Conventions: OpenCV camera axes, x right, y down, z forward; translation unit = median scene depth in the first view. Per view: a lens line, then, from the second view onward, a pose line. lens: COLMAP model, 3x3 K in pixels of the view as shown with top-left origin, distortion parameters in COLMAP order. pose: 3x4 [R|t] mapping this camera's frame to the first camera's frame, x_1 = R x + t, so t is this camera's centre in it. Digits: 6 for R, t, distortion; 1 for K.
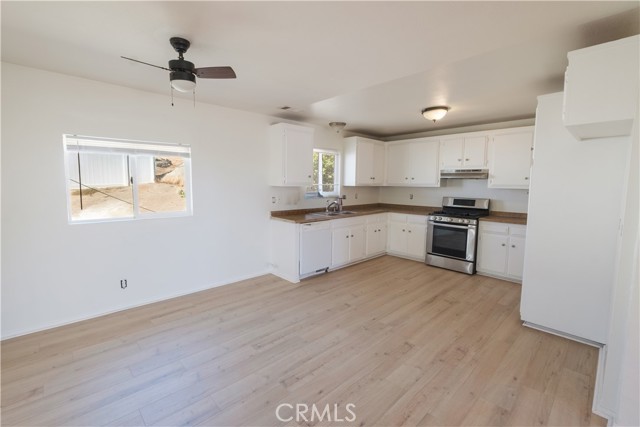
lens RADIAL K [[283.8, 0, 316.7], [0, 283.8, 213.9], [0, 0, 1]] dist [0.001138, -0.001844]
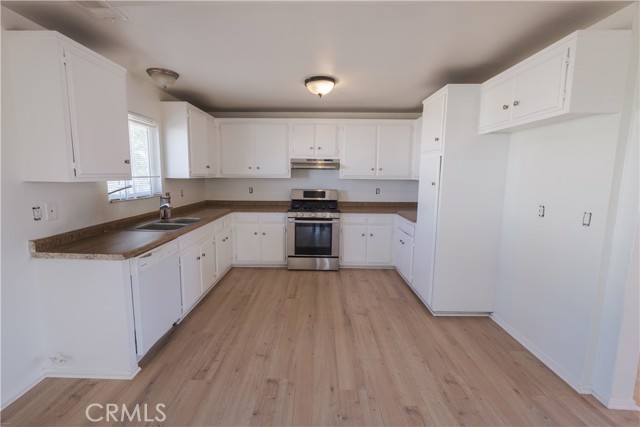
lens RADIAL K [[283.8, 0, 316.1], [0, 283.8, 210.6], [0, 0, 1]] dist [0.001138, -0.001844]
pose [[0.698382, -0.094111, 0.709510, -0.159567], [0.077192, 0.995439, 0.056057, -0.044254], [-0.711550, 0.015619, 0.702462, 0.386554]]
